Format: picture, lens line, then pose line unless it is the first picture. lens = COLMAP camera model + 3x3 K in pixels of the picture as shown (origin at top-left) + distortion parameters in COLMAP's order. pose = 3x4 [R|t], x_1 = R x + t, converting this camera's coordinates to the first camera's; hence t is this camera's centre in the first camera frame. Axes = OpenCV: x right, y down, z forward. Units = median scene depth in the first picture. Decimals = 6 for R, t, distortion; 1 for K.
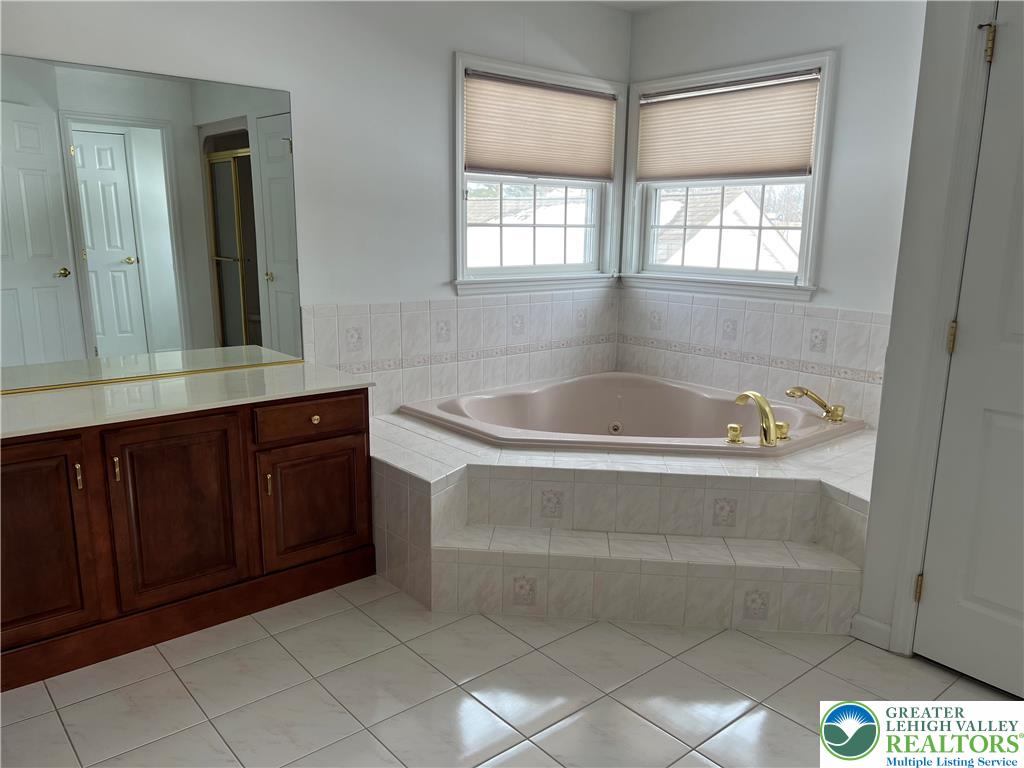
lens RADIAL K [[776.7, 0, 513.7], [0, 776.7, 391.1], [0, 0, 1]] dist [0.013201, -0.007491]
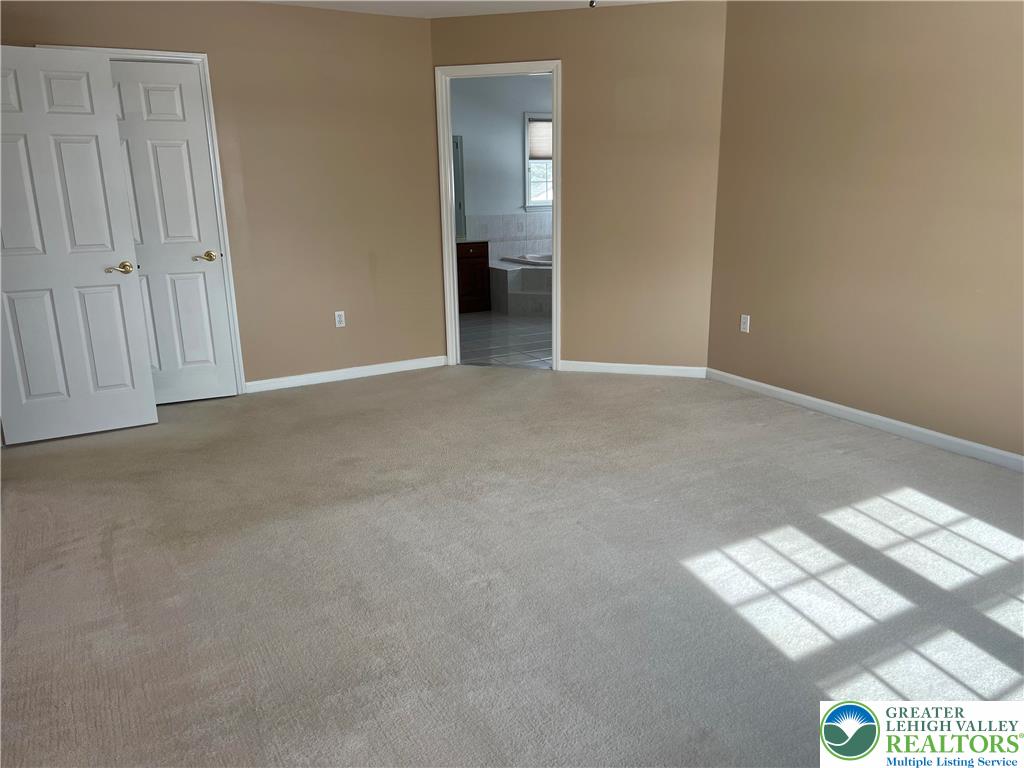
lens RADIAL K [[776.7, 0, 513.7], [0, 776.7, 391.1], [0, 0, 1]] dist [0.013201, -0.007491]
pose [[0.985885, 0.022425, -0.165916, 0.319722], [-0.011214, 0.997608, 0.068205, 0.282833], [0.167048, -0.065382, 0.983778, -1.497363]]
